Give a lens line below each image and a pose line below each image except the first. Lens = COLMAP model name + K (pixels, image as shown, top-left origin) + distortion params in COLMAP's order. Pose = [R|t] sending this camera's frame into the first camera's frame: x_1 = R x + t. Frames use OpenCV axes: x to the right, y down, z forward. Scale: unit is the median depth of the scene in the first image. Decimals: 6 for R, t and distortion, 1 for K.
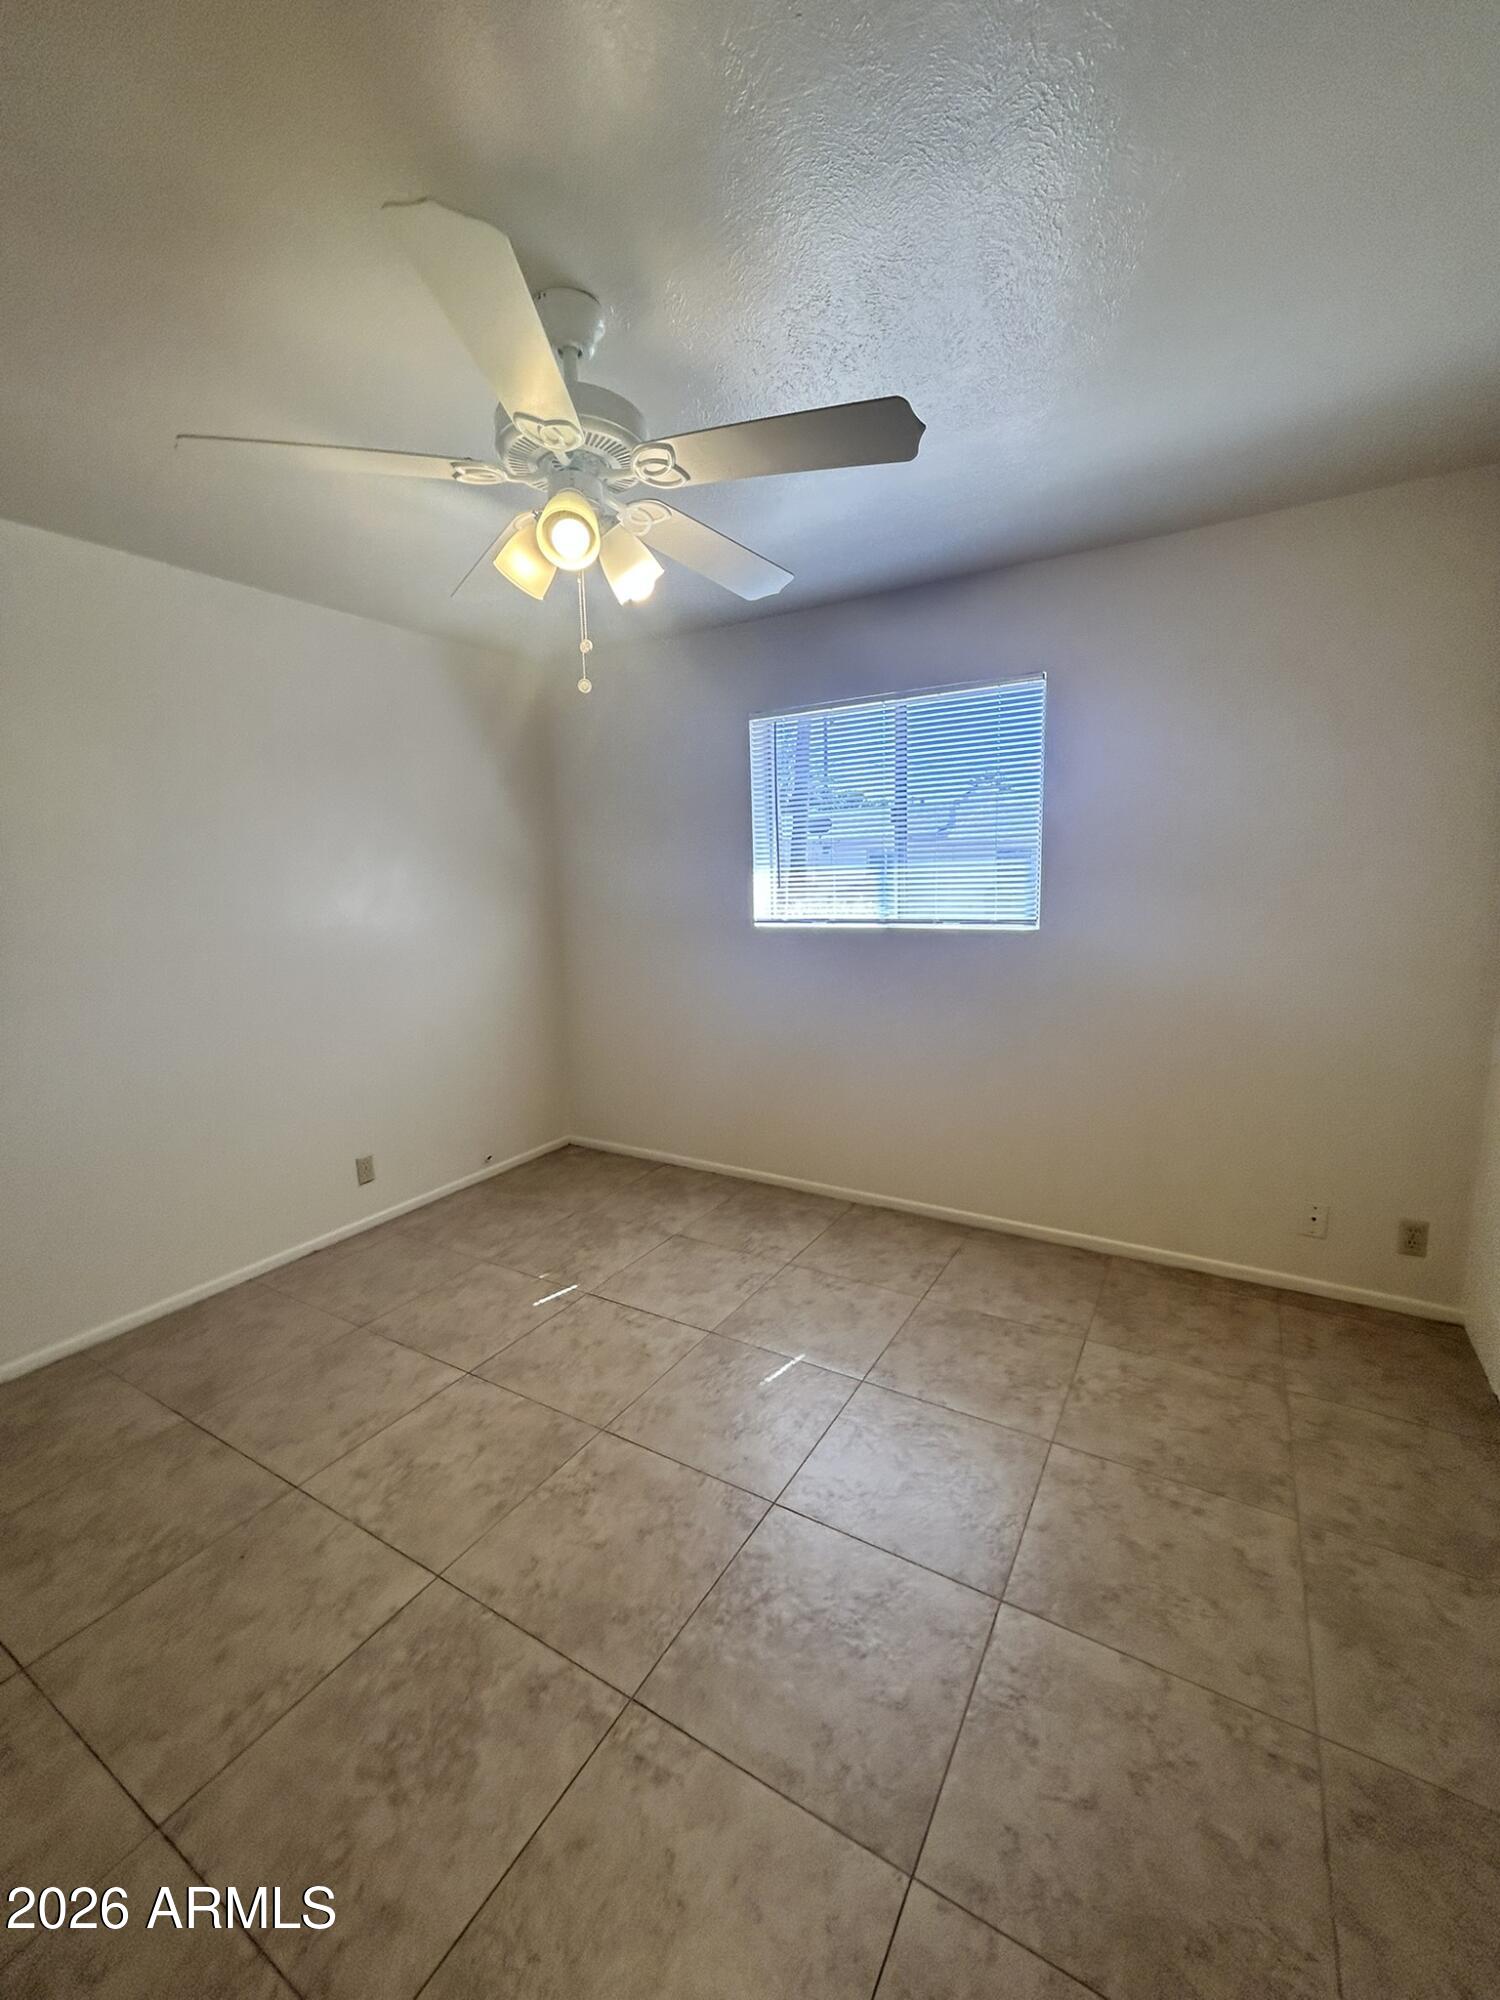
lens RADIAL K [[809.0, 0, 753.1], [0, 809.0, 1008.0], [0, 0, 1]] dist [-0.002879, 0.002098]
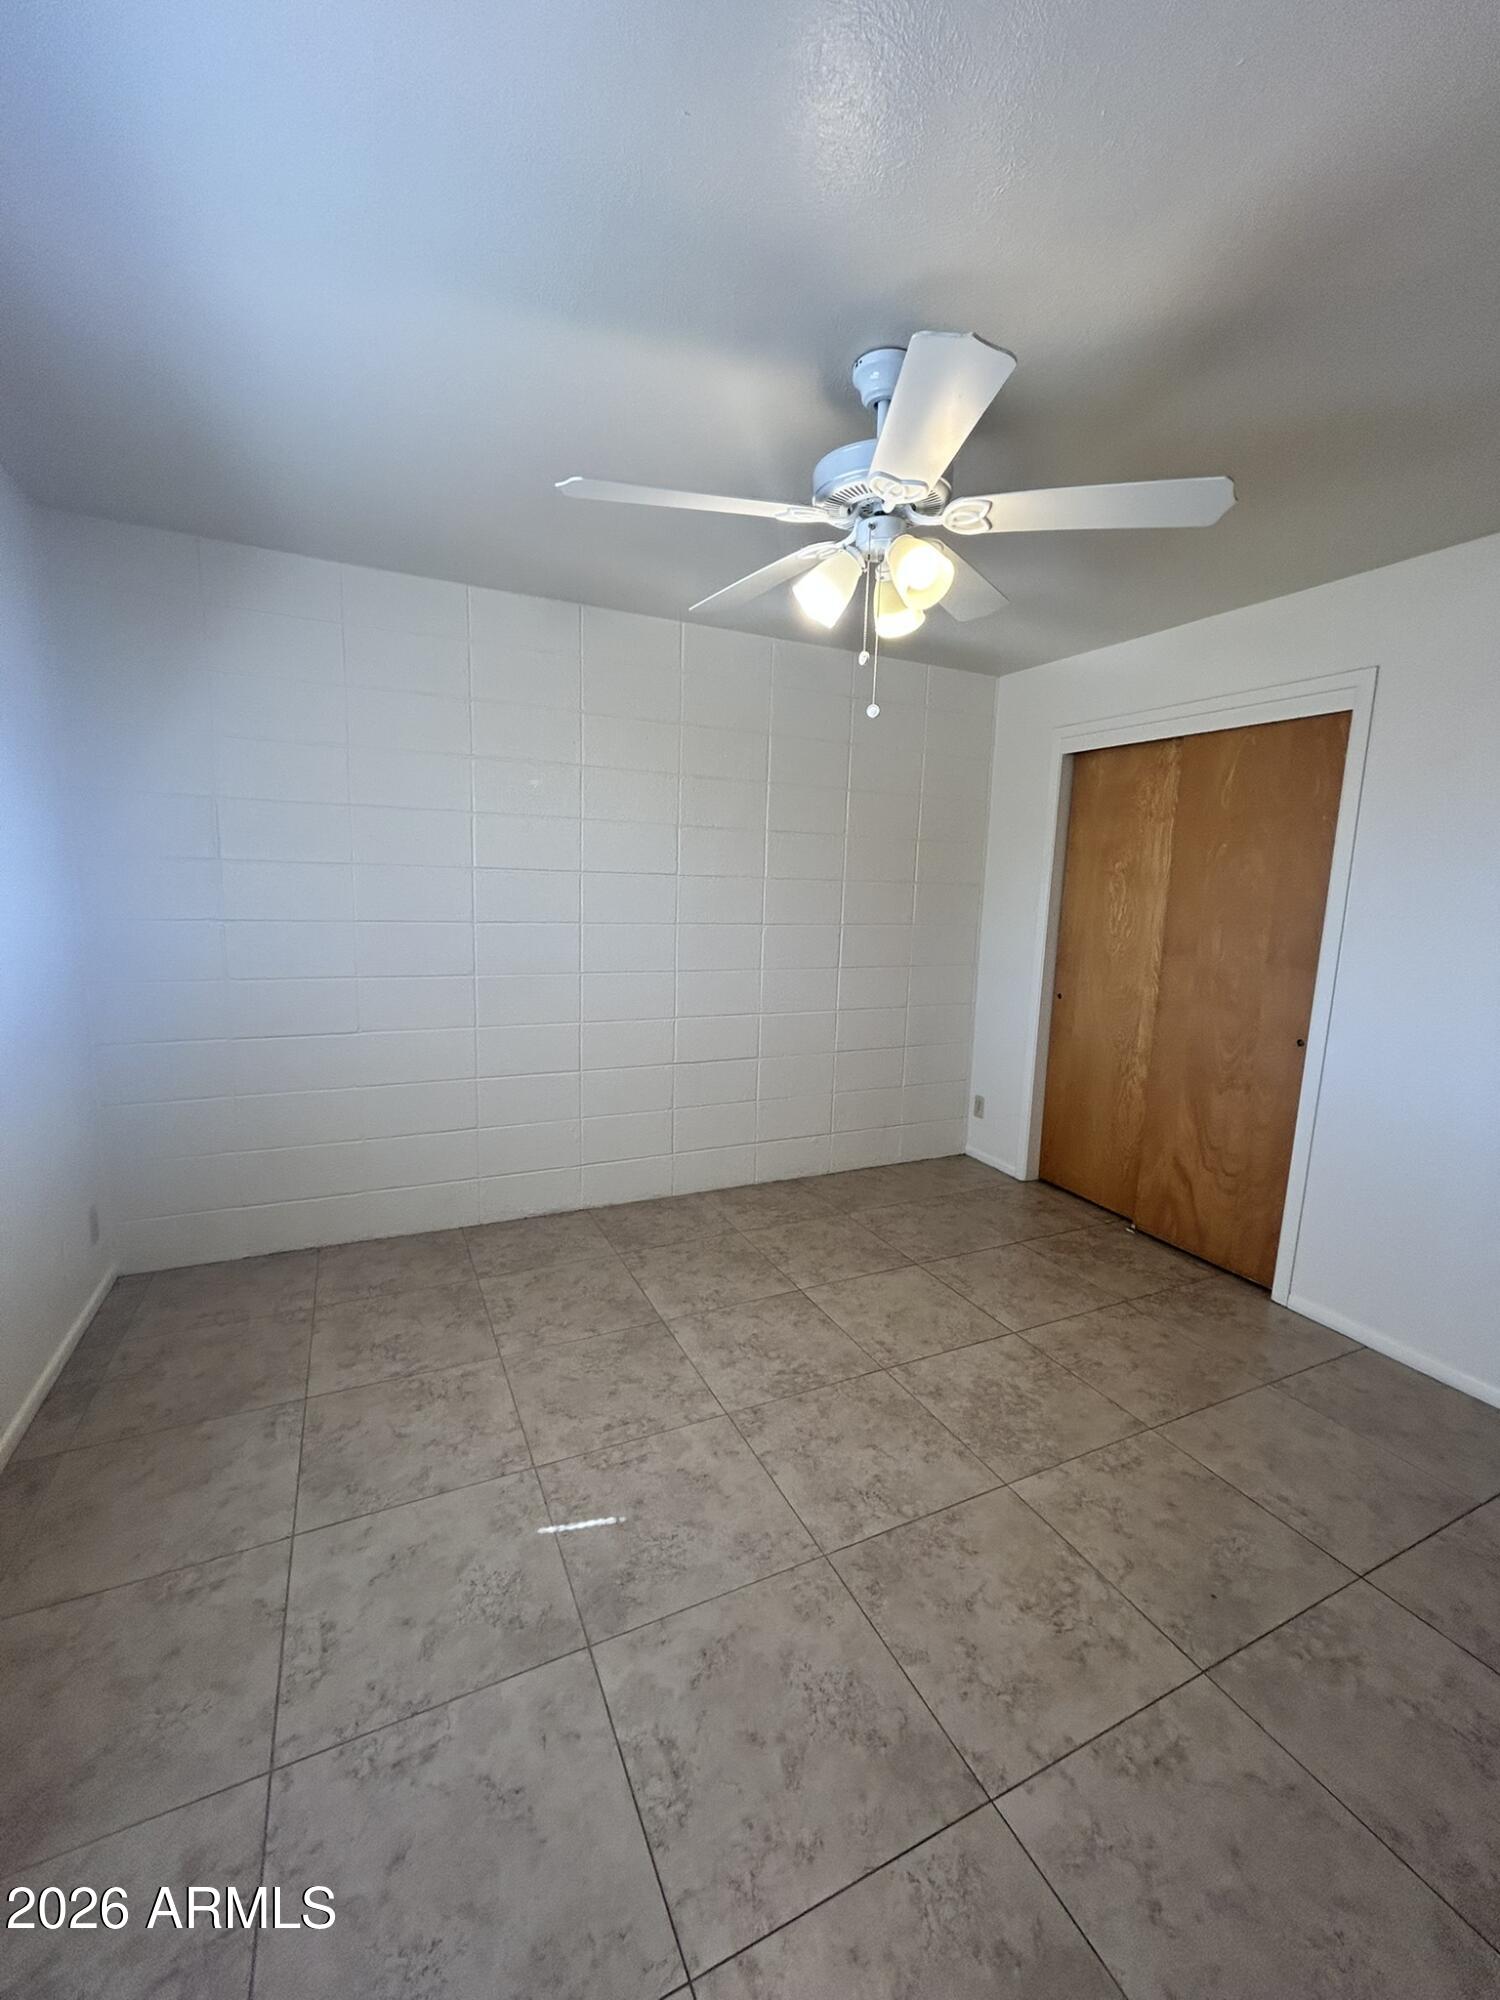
lens RADIAL K [[809.0, 0, 754.0], [0, 809.0, 1006.4], [0, 0, 1]] dist [-0.002879, 0.002098]
pose [[-0.835018, -0.087972, 0.543144, -0.438265], [0.078342, 0.958070, 0.275617, -0.206710], [-0.544616, 0.272697, -0.793114, 1.286245]]
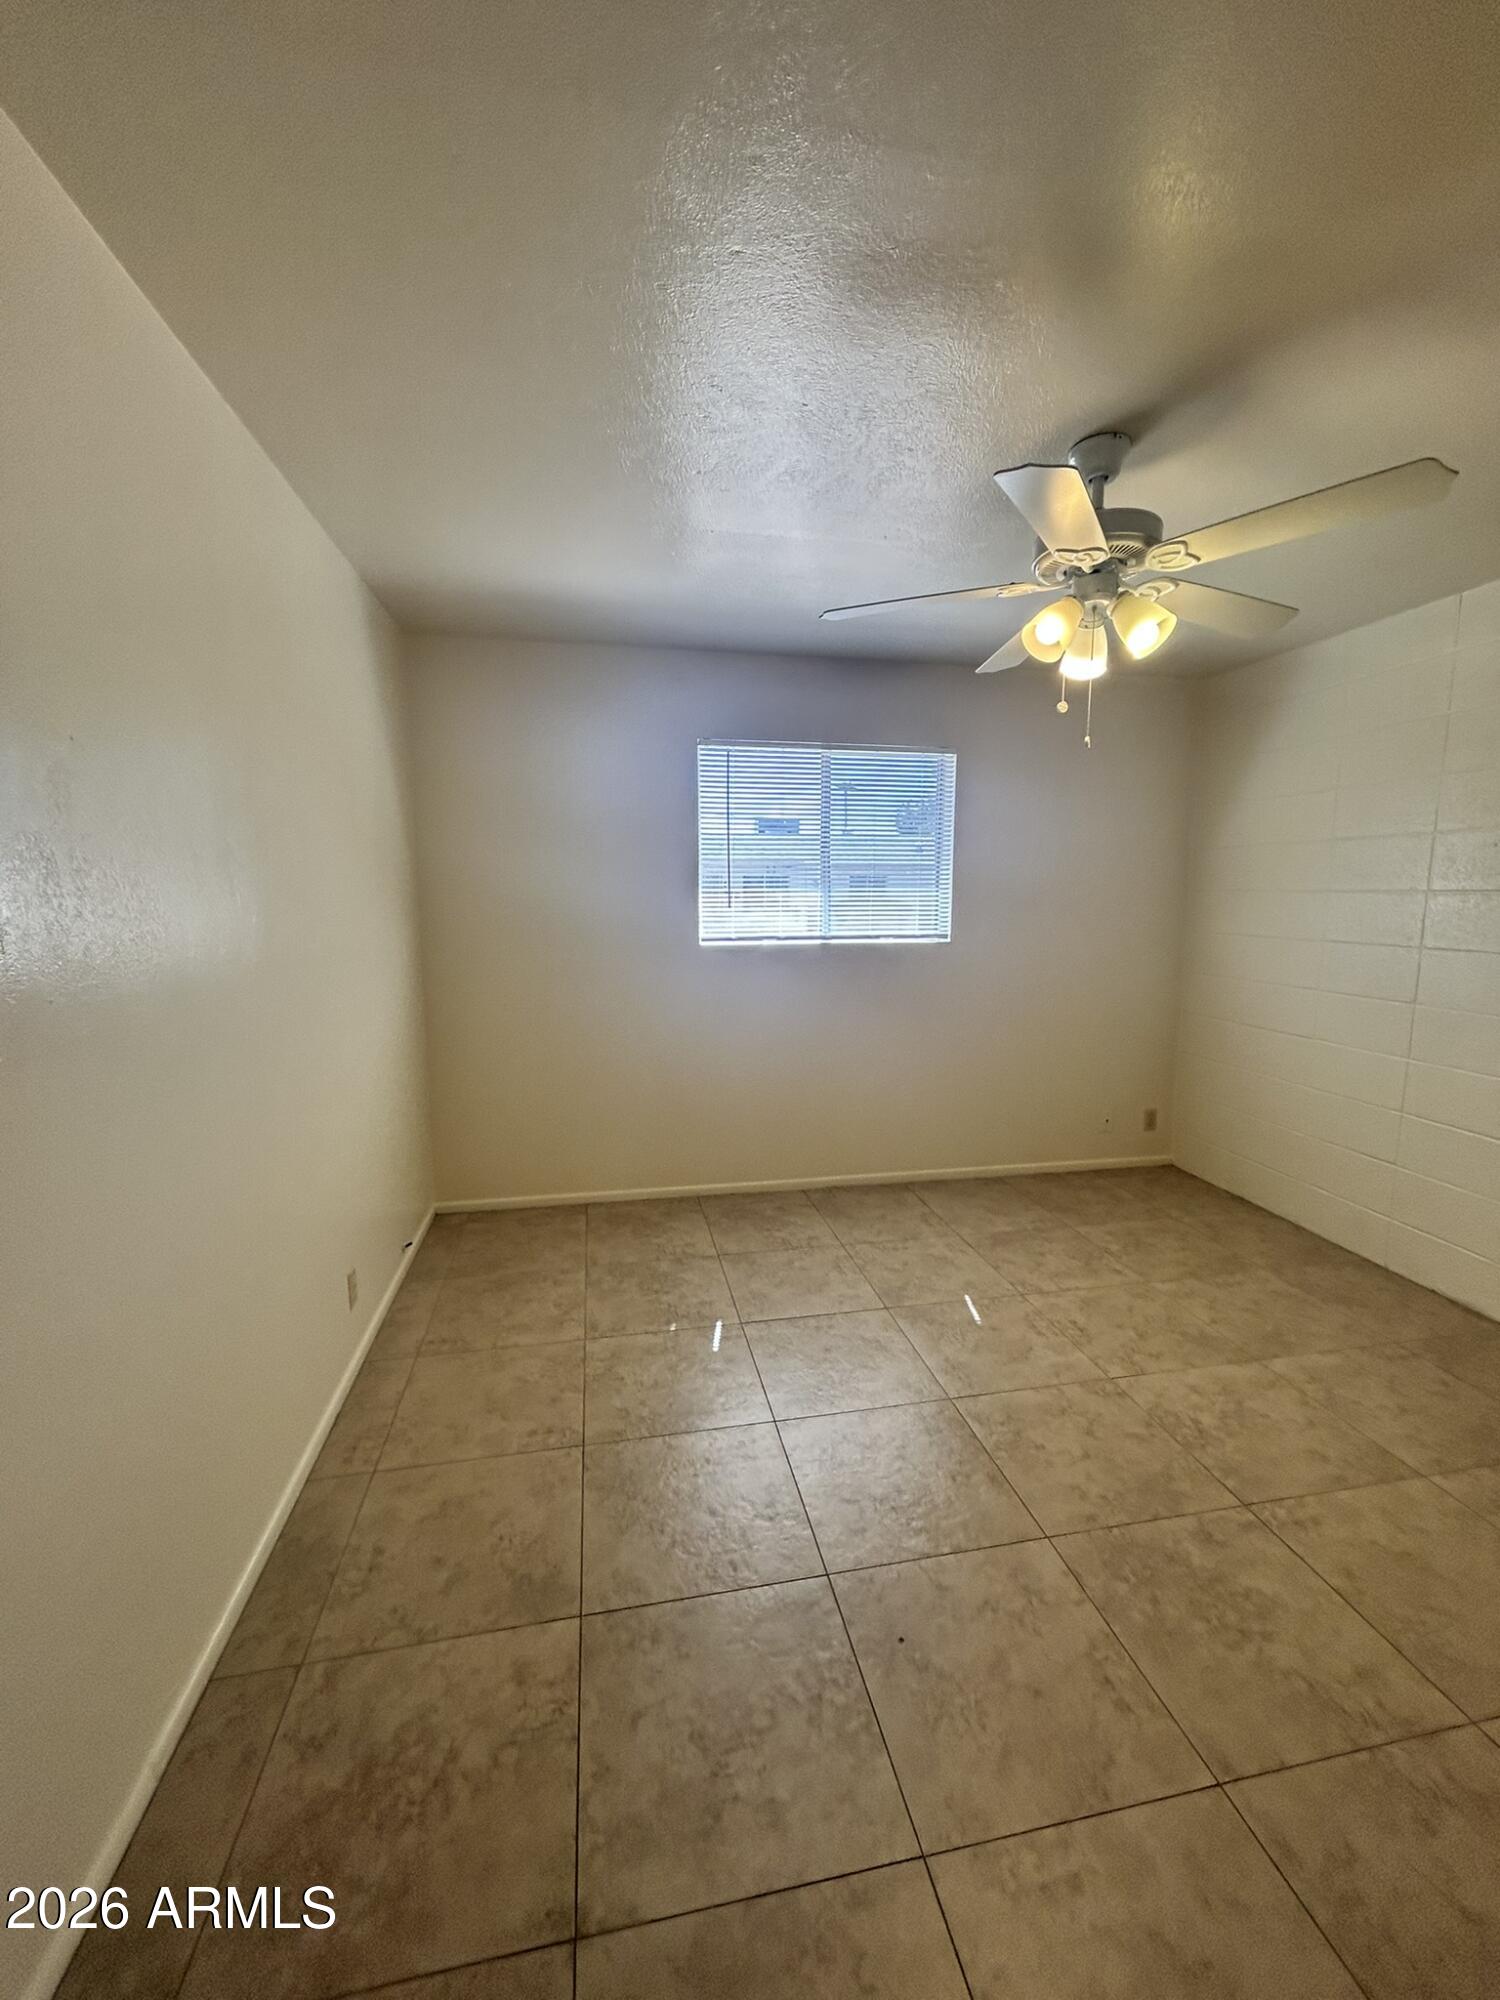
lens RADIAL K [[809.0, 0, 752.8], [0, 809.0, 1006.0], [0, 0, 1]] dist [-0.002879, 0.002098]
pose [[0.746868, -0.069199, 0.661362, -0.897282], [0.090012, 0.995937, 0.002557, -0.029342], [-0.658852, 0.057621, 0.750063, 0.269596]]
